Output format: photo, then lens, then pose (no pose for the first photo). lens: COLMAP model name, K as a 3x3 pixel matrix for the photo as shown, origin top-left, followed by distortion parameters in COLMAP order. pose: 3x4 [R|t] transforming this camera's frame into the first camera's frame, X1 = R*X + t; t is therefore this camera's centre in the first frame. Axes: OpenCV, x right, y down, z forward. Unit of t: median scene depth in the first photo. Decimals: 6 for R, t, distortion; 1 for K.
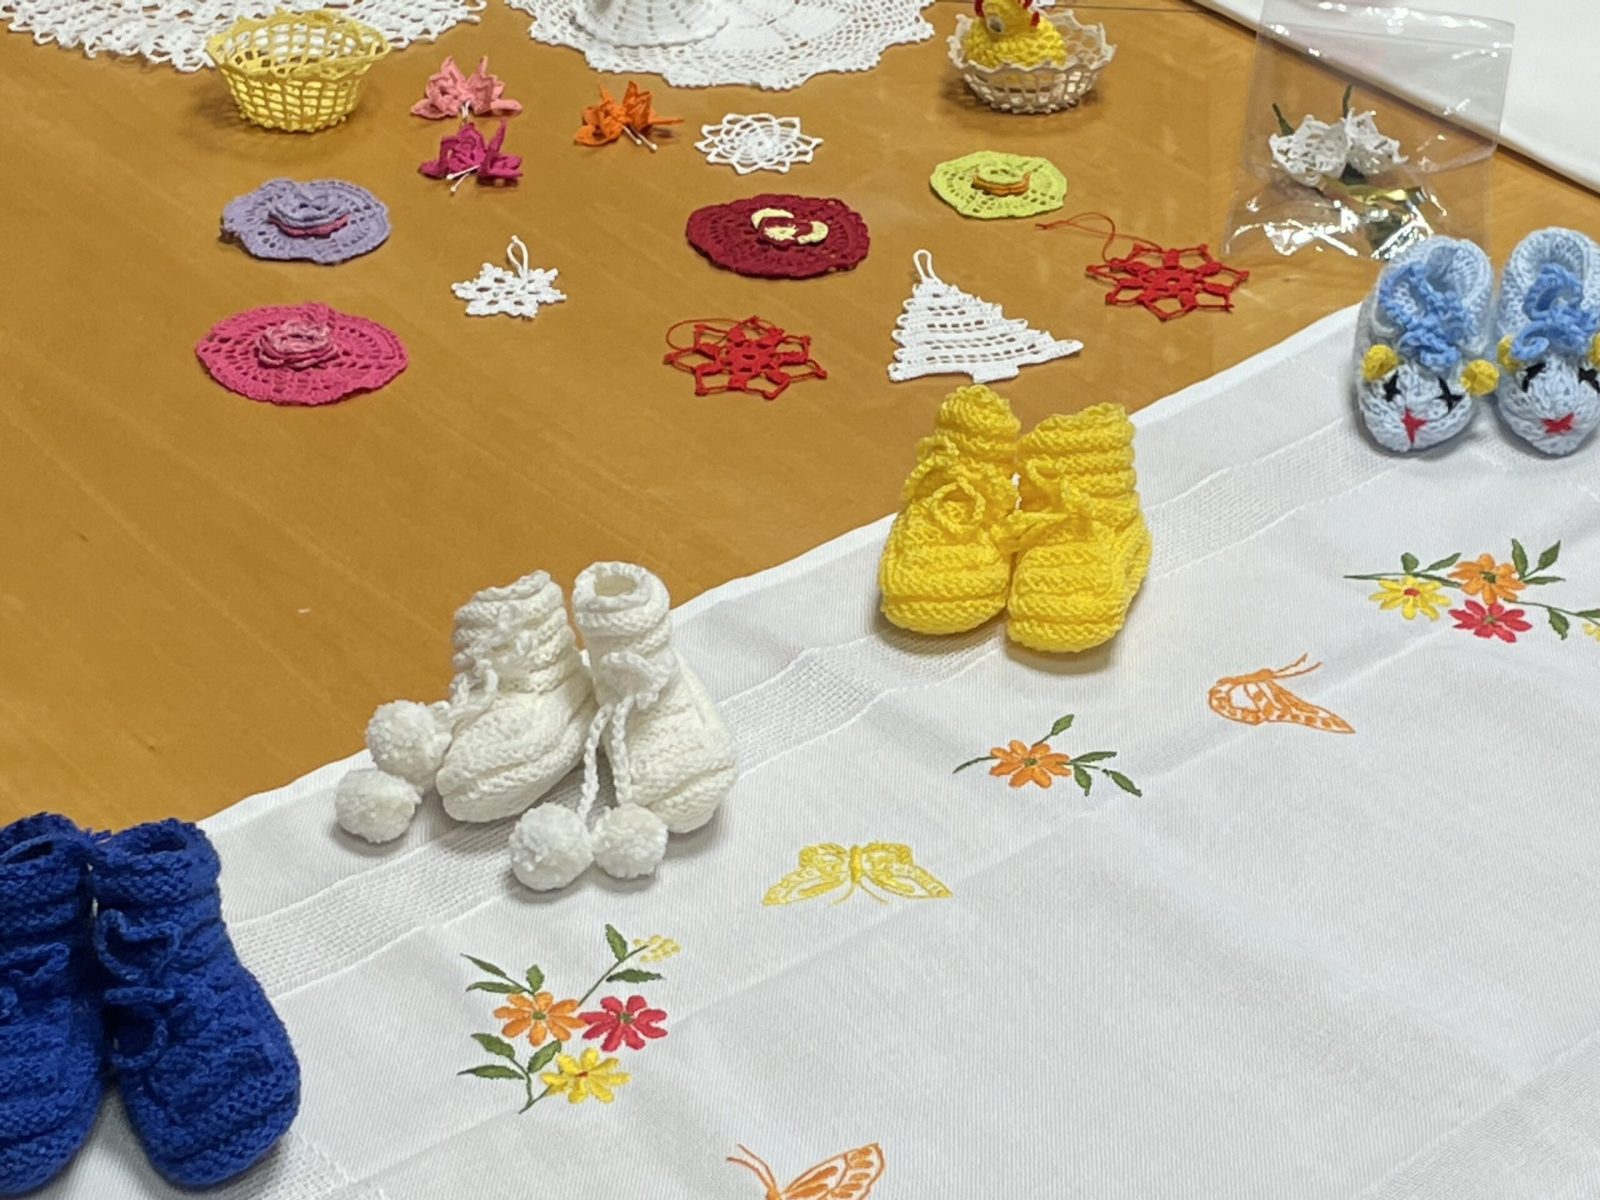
lens RADIAL K [[3771.5, 0, 800.0], [0, 3771.5, 600.0], [0, 0, 1]] dist [0.085733, 0.254253]
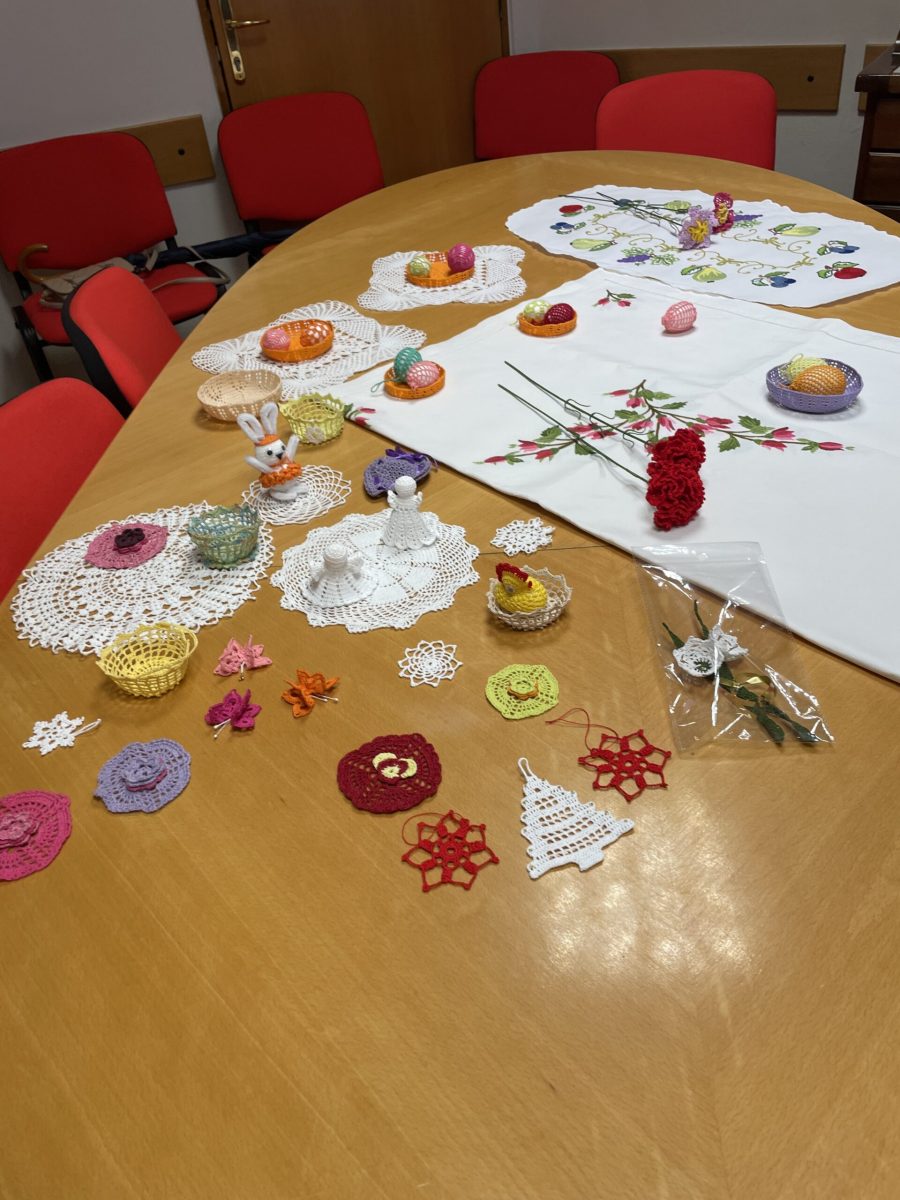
lens RADIAL K [[918.1, 0, 471.1], [0, 918.1, 581.4], [0, 0, 1]] dist [0.102783, -0.155705]
pose [[0.992400, -0.122354, -0.013133, 0.041884], [0.122992, 0.989666, 0.073714, -0.208671], [0.003979, -0.074769, 0.997193, 0.575303]]
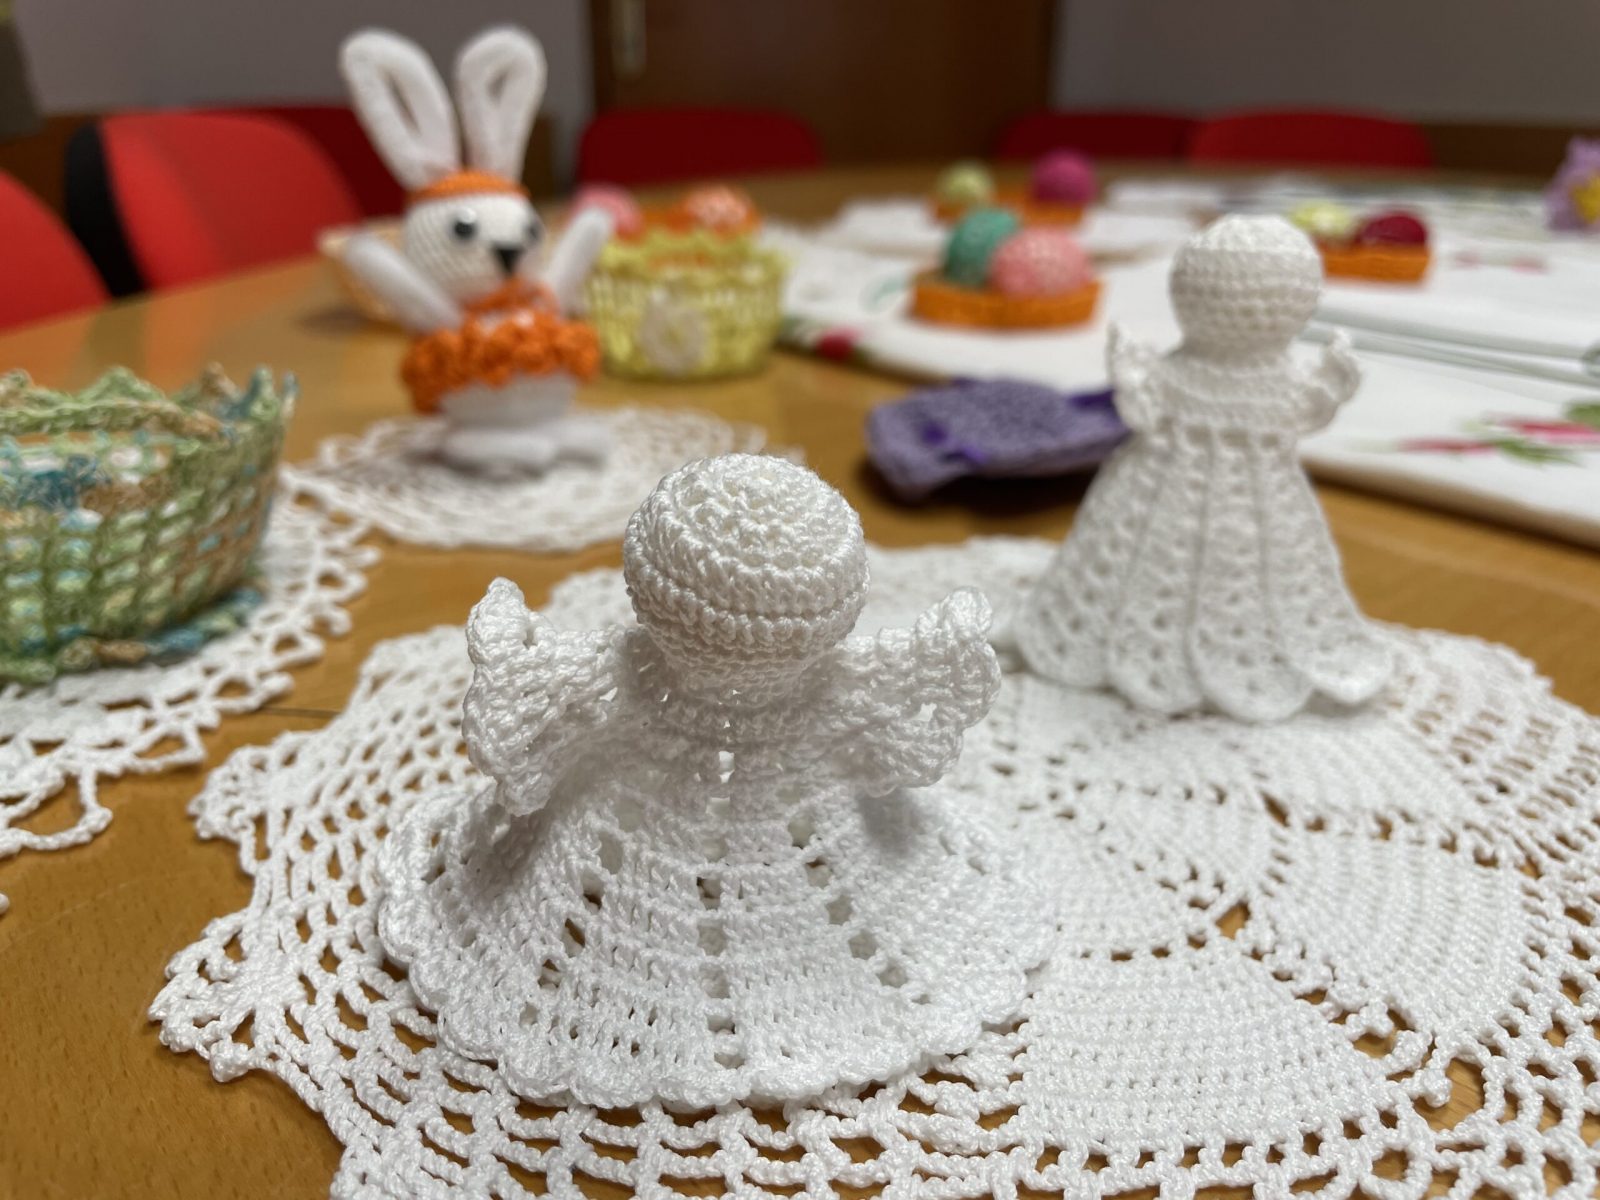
lens RADIAL K [[1249.3, 0, 804.4], [0, 1249.3, 645.8], [0, 0, 1]] dist [0.019378, -0.000711]
pose [[0.999404, 0.005522, -0.034075, -0.036122], [-0.011000, 0.986610, -0.162724, -0.177732], [0.032720, 0.163002, 0.986083, 1.042387]]
